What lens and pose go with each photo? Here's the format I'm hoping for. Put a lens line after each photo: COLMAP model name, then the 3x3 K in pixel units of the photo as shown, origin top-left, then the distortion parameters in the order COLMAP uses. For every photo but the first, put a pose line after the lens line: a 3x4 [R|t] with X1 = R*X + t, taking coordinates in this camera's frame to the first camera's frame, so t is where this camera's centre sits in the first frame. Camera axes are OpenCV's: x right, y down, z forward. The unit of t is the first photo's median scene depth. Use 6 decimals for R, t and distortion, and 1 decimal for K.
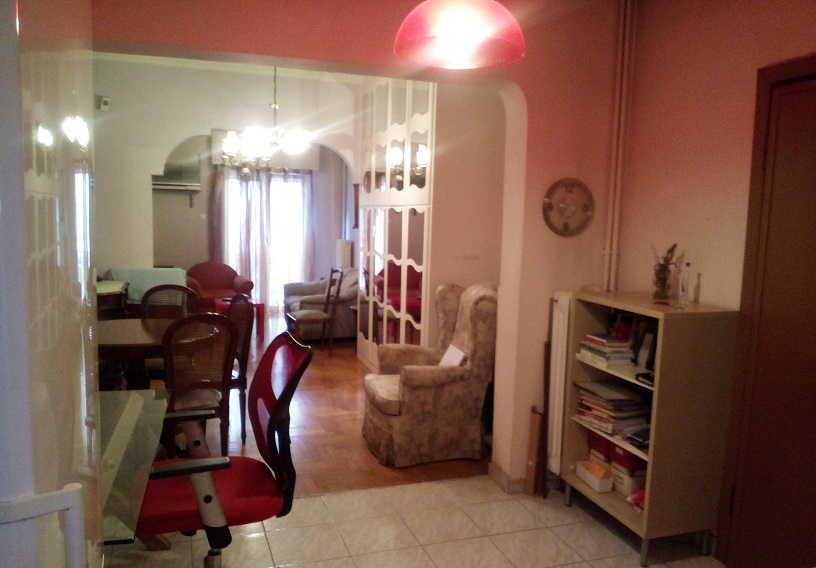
lens RADIAL K [[641.1, 0, 408.6], [0, 641.1, 270.6], [0, 0, 1]] dist [0.051650, -0.000357]
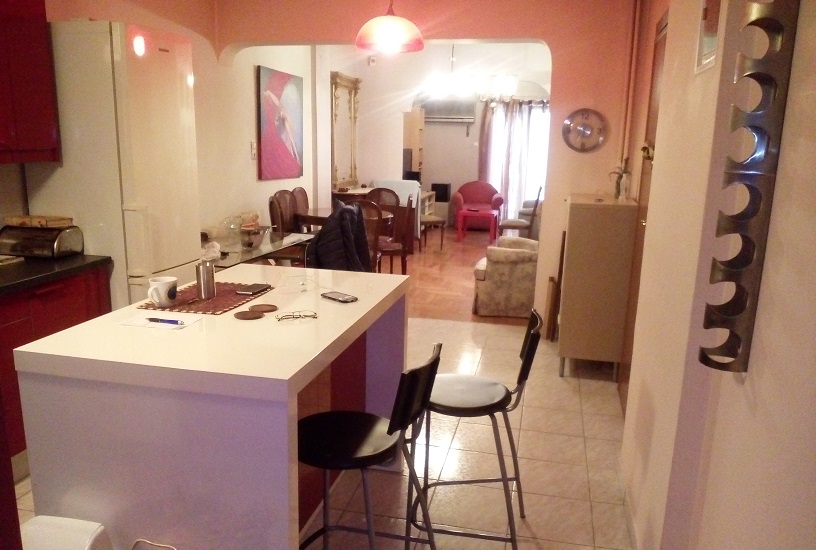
lens RADIAL K [[619.0, 0, 408.0], [0, 619.0, 275.0], [0, 0, 1]] dist [-0.001752, -0.000457]
pose [[0.862419, 0.104811, -0.495225, 0.512379], [-0.044344, 0.990211, 0.132347, 0.037364], [0.504249, -0.092178, 0.858625, -0.264113]]
